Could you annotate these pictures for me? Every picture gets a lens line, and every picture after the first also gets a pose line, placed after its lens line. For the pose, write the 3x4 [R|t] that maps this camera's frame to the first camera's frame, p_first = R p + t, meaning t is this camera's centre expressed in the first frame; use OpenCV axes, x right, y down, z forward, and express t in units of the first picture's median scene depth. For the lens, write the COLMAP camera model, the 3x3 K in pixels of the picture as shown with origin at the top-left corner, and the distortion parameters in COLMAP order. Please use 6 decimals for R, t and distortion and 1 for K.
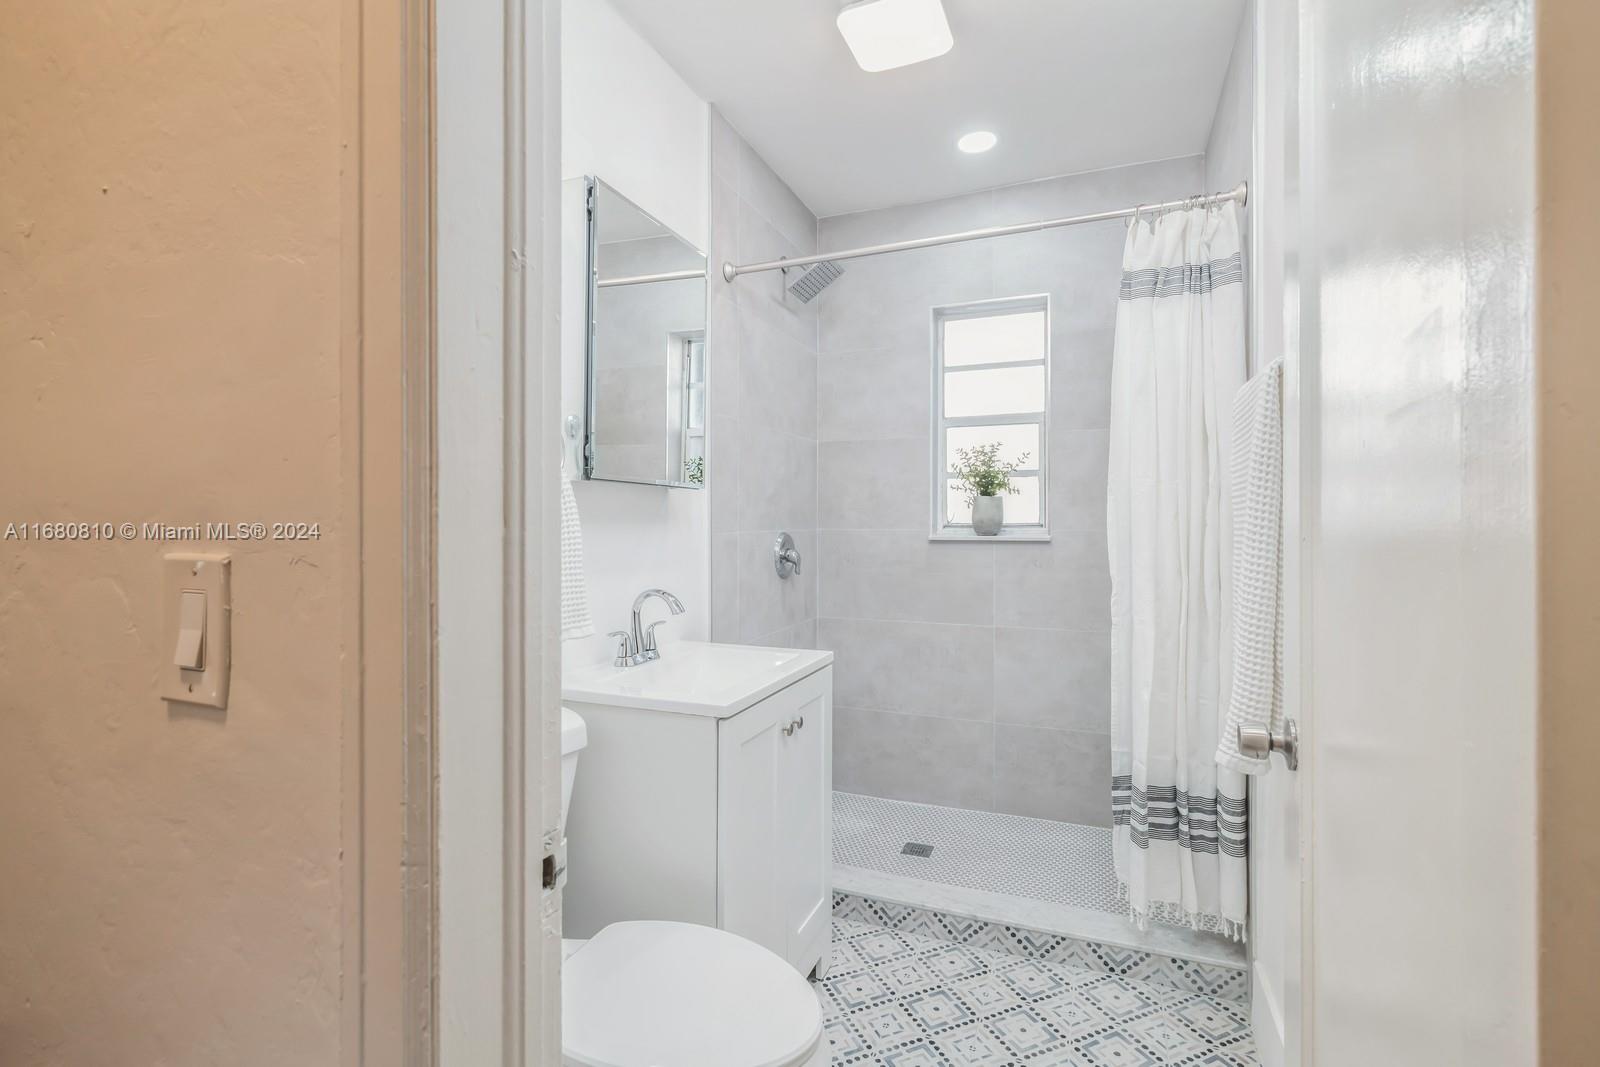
lens RADIAL K [[722.6, 0, 783.6], [0, 722.6, 523.7], [0, 0, 1]] dist [0.002339, -0.000999]
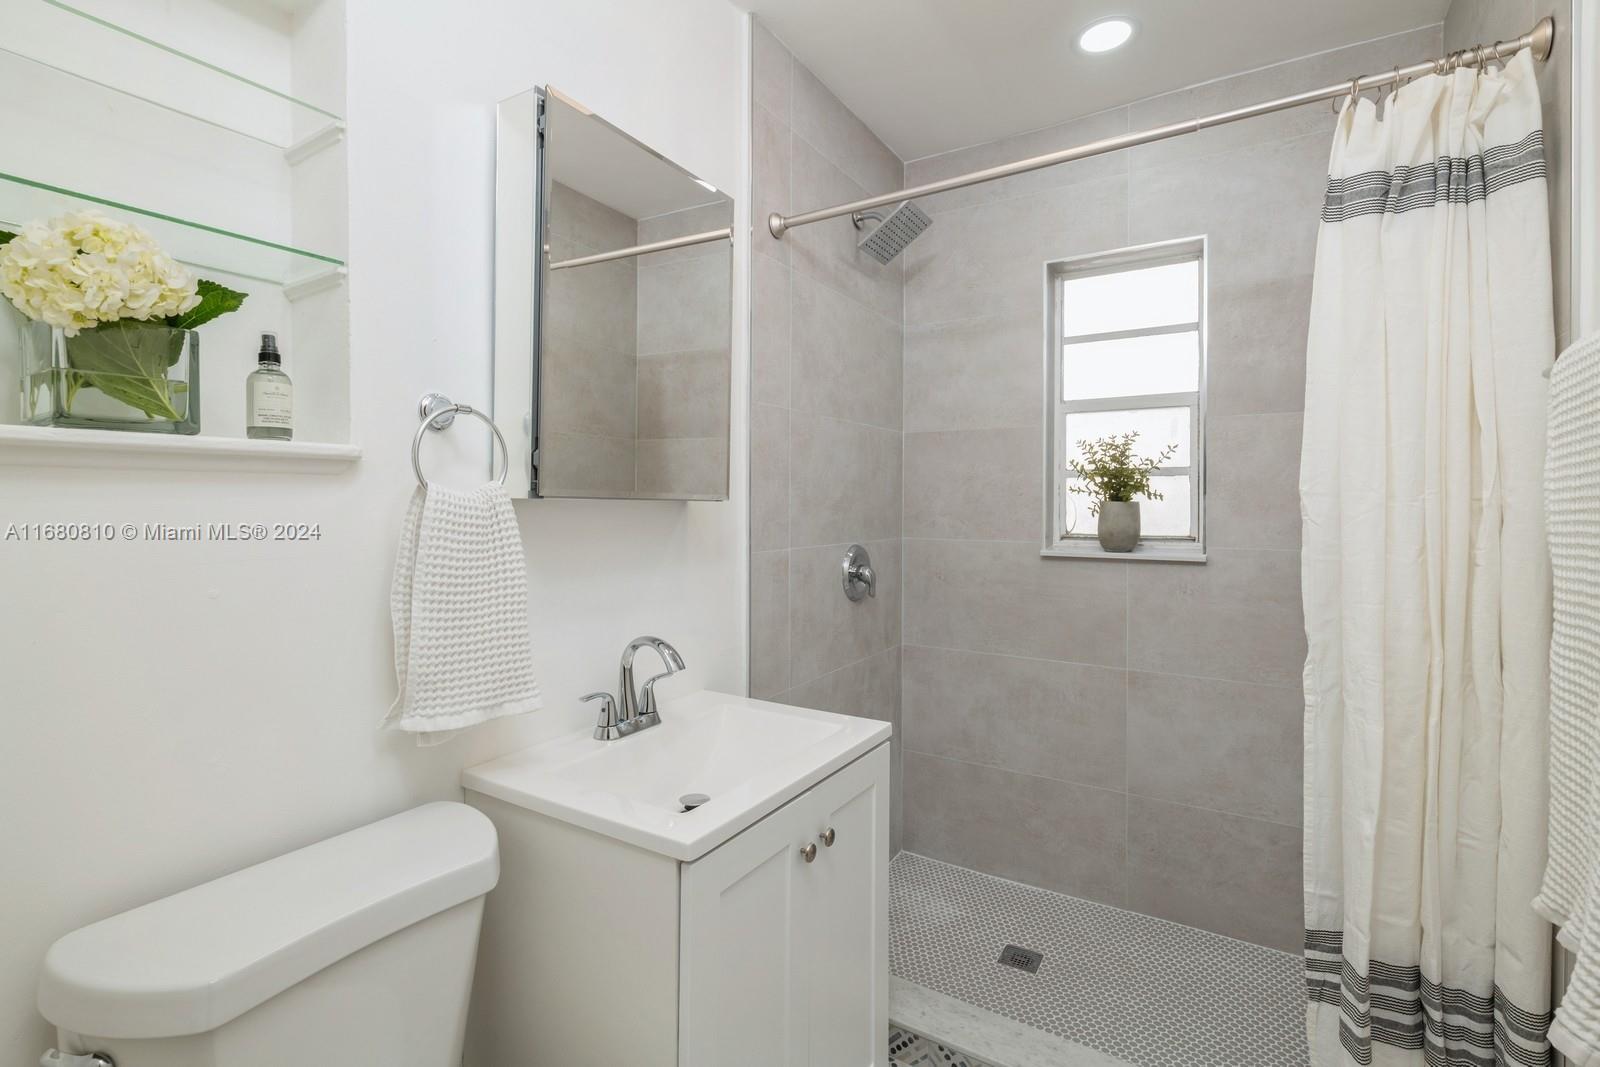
lens RADIAL K [[722.6, 0, 791.7], [0, 722.6, 506.9], [0, 0, 1]] dist [0.002339, -0.000999]
pose [[0.987142, 0.005143, -0.159763, 0.082787], [-0.005483, 0.999984, -0.001684, -0.040850], [0.159752, 0.002538, 0.987154, 0.247928]]
